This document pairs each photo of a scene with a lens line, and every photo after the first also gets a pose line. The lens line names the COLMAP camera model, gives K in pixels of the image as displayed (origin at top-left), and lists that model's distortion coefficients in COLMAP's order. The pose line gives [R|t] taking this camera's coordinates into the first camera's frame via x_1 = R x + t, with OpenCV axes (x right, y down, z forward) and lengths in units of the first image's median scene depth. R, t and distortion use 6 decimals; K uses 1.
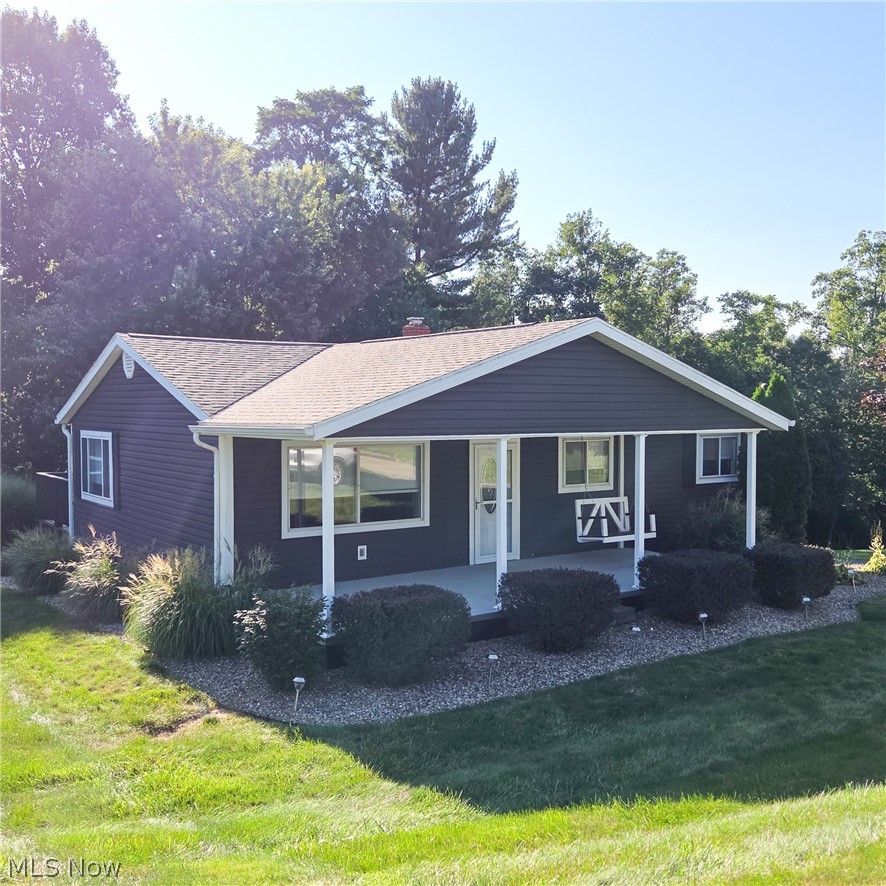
lens RADIAL K [[954.6, 0, 443.7], [0, 954.6, 443.6], [0, 0, 1]] dist [0.036422, 0.000000]
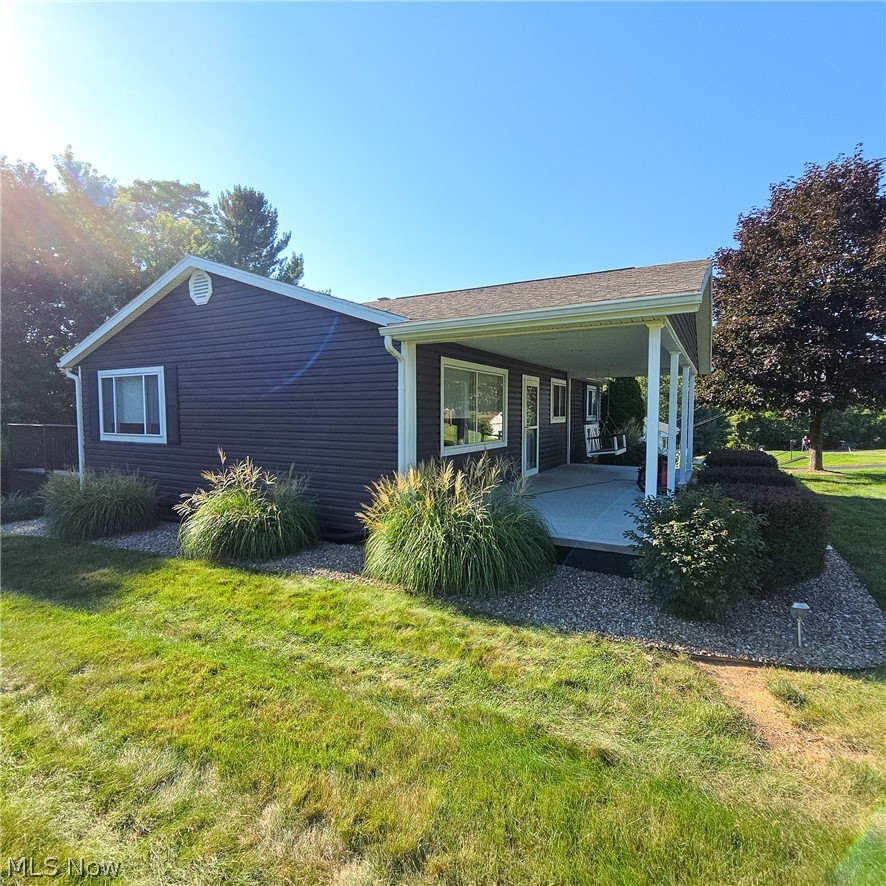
lens RADIAL K [[506.7, 0, 440.8], [0, 506.7, 441.0], [0, 0, 1]] dist [-0.006599, -0.003033]
pose [[0.904899, -0.024591, 0.424916, -0.088967], [0.015324, 0.999565, 0.025213, 0.015961], [-0.425351, -0.016304, 0.904882, 0.118633]]
